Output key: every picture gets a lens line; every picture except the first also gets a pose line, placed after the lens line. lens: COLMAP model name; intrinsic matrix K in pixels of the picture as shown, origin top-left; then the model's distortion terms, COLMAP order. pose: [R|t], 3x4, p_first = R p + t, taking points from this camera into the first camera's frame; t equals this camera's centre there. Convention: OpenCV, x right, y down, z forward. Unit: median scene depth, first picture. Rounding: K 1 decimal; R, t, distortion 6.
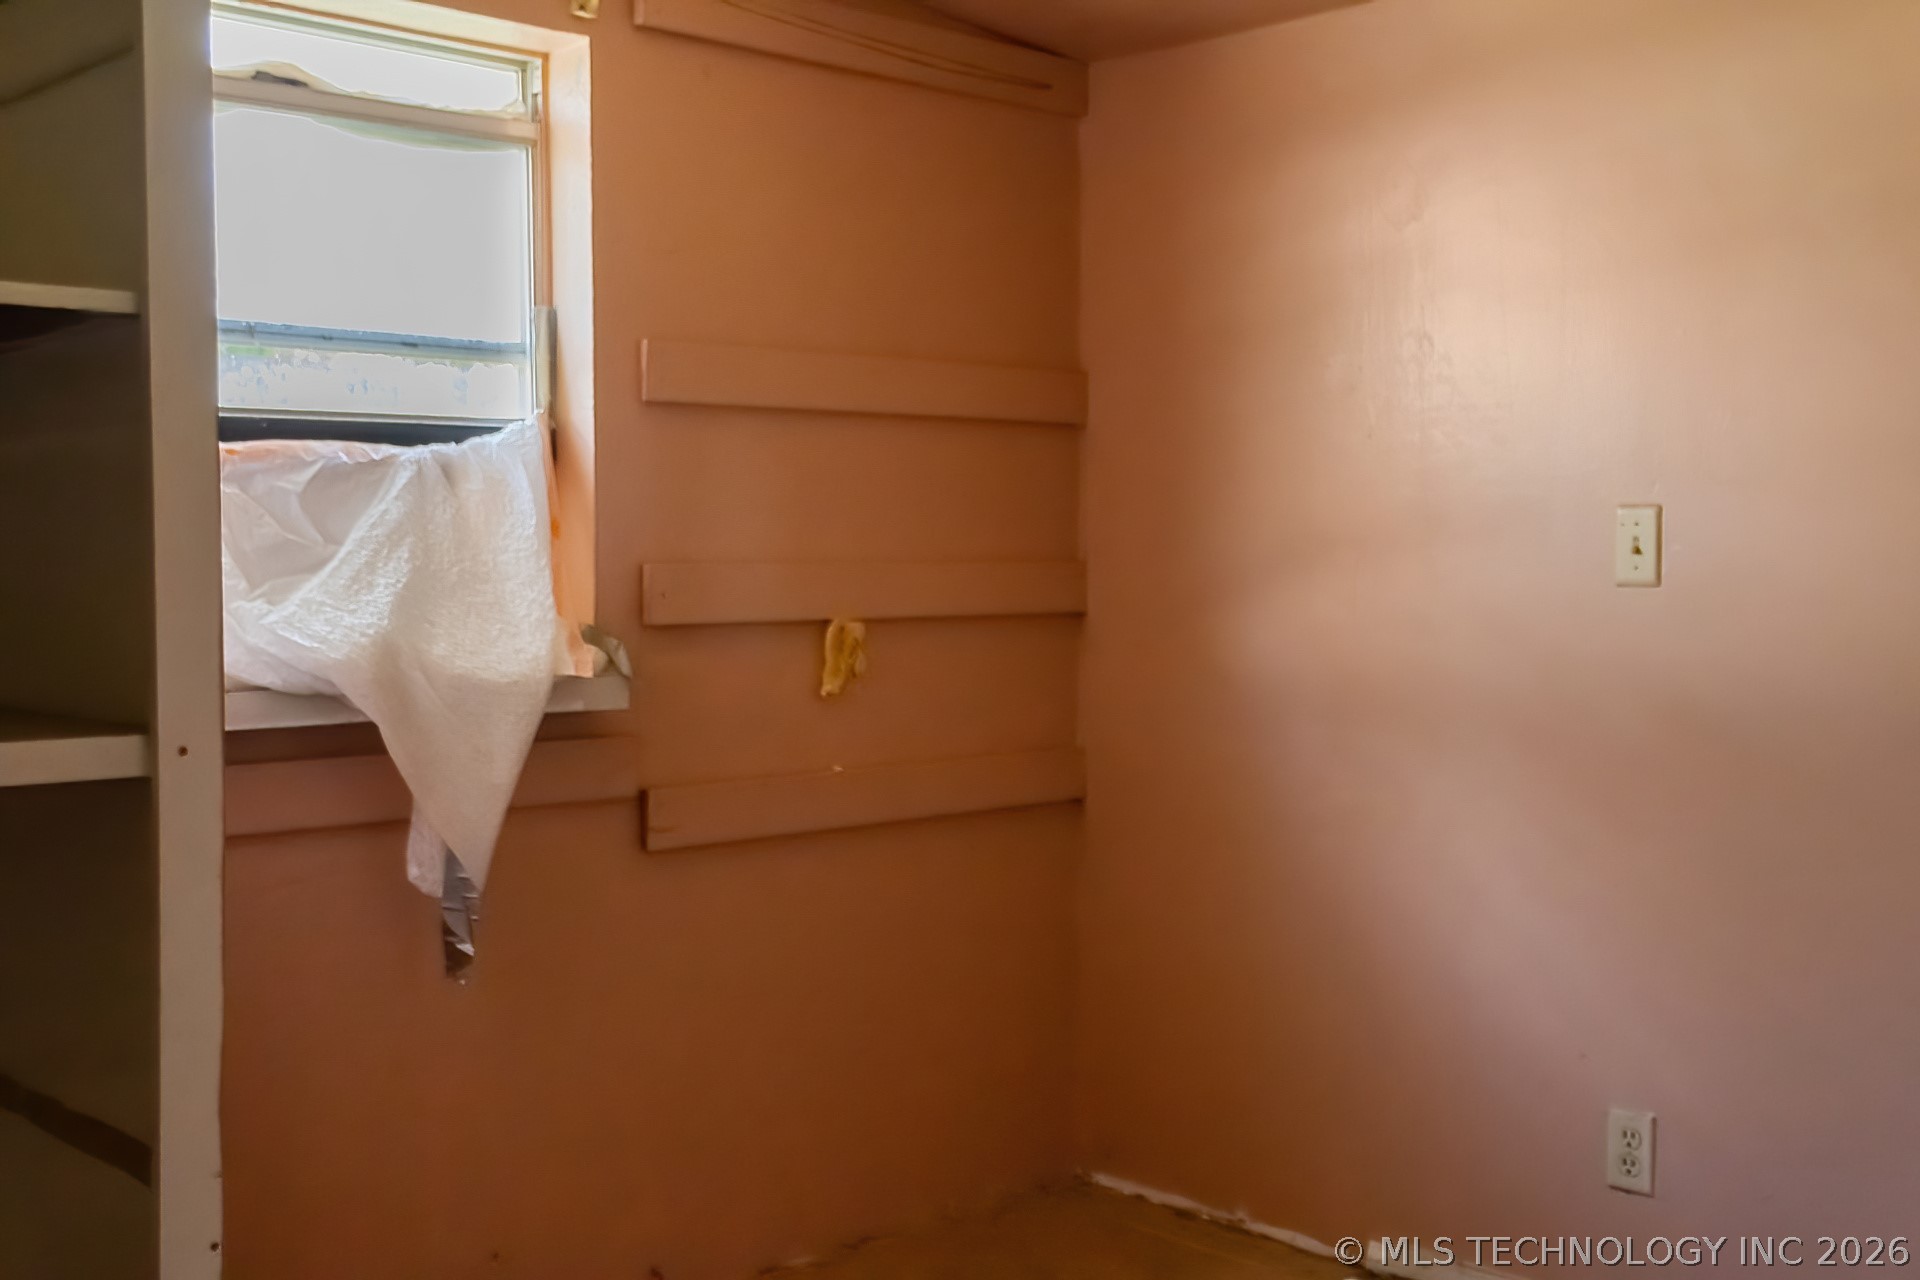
lens RADIAL K [[2118.9, 0, 964.4], [0, 2118.9, 608.1], [0, 0, 1]] dist [0.049956, -0.049380]
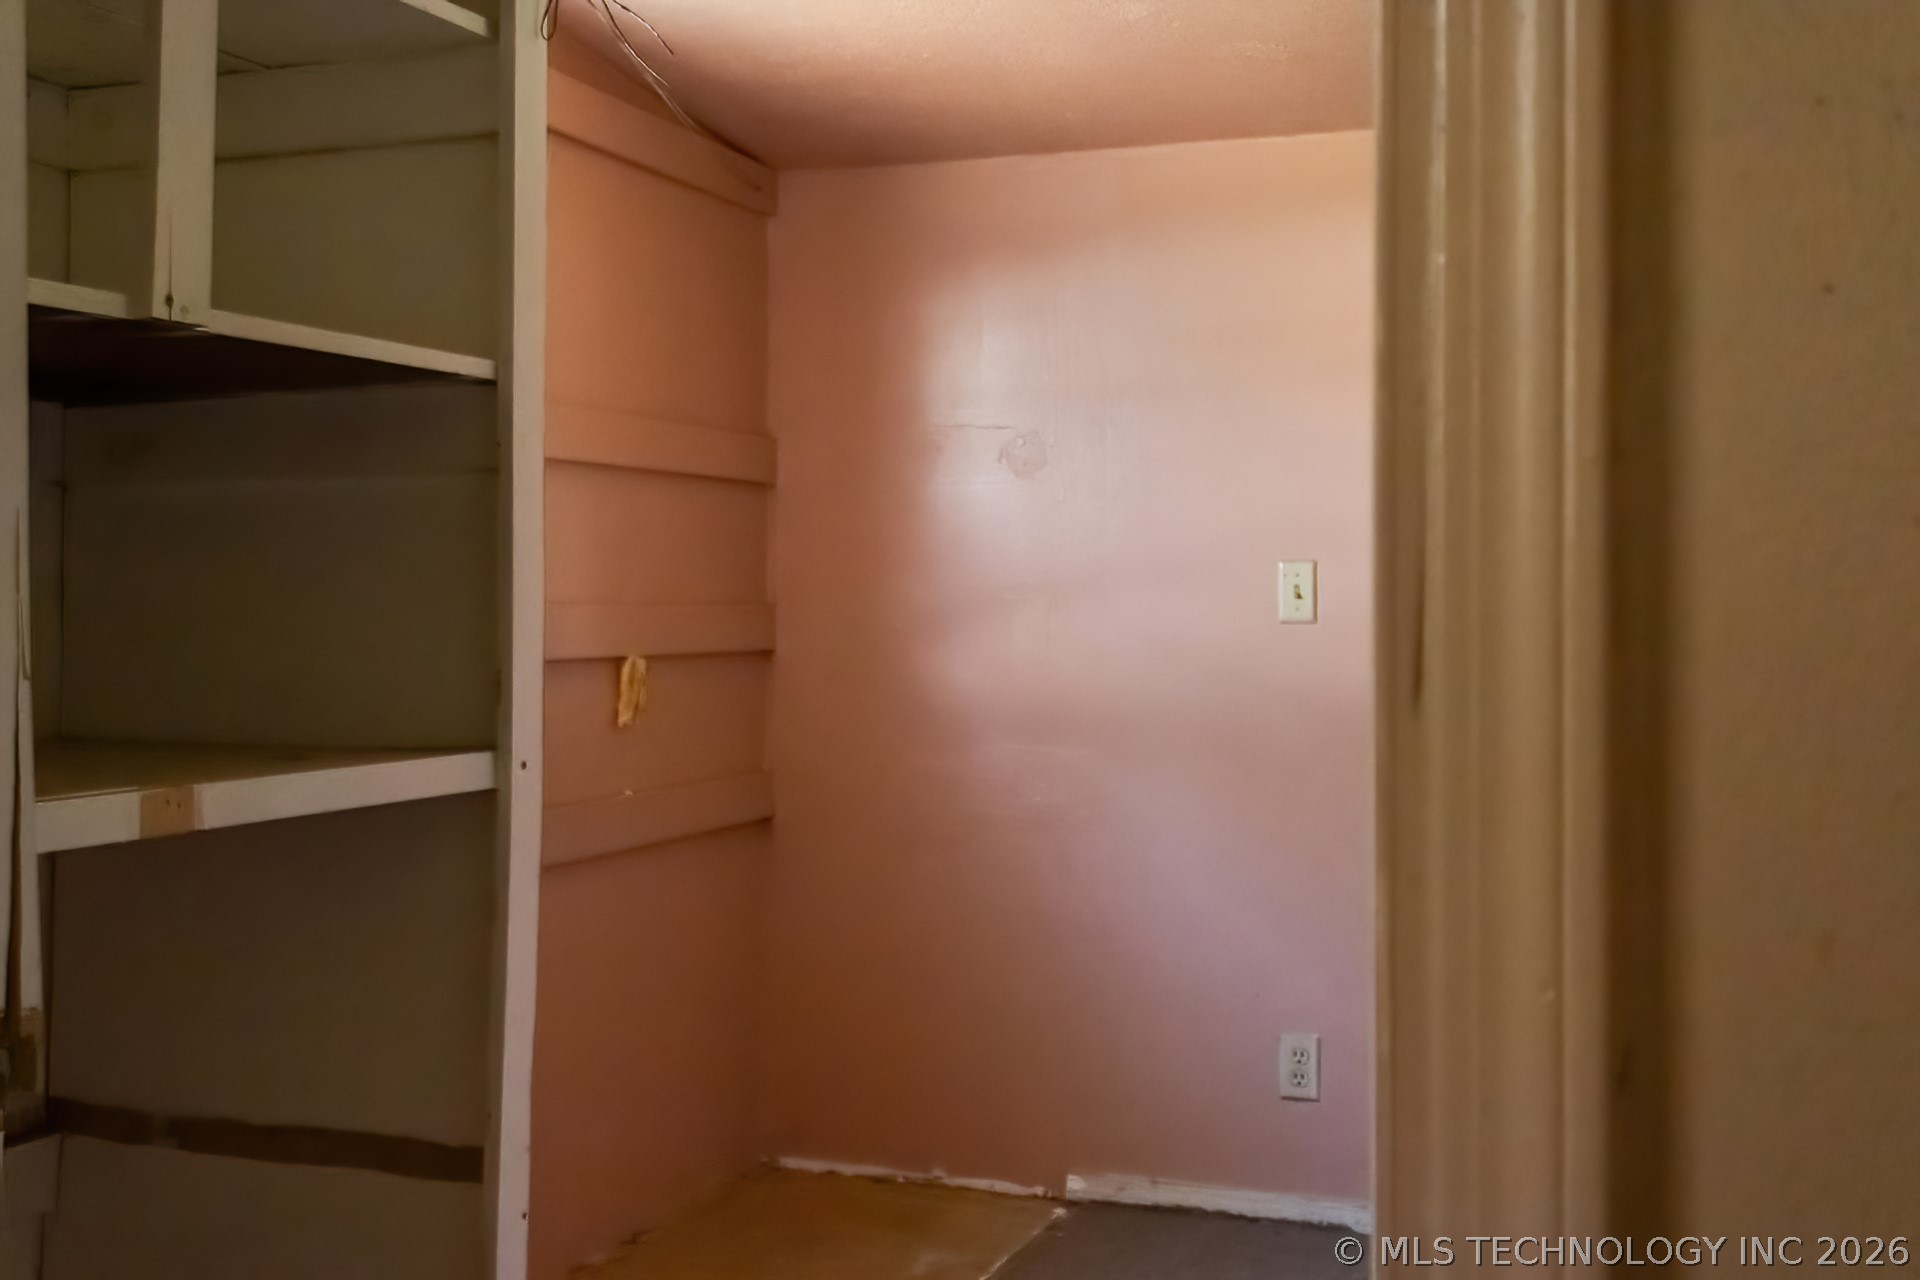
lens RADIAL K [[2162.7, 0, 960.8], [0, 2162.7, 514.6], [0, 0, 1]] dist [0.082500, -0.051755]
pose [[0.895831, 0.020547, 0.443921, -0.406288], [0.009503, 0.997816, -0.065360, 0.007204], [-0.444294, 0.062770, 0.893679, -0.084986]]
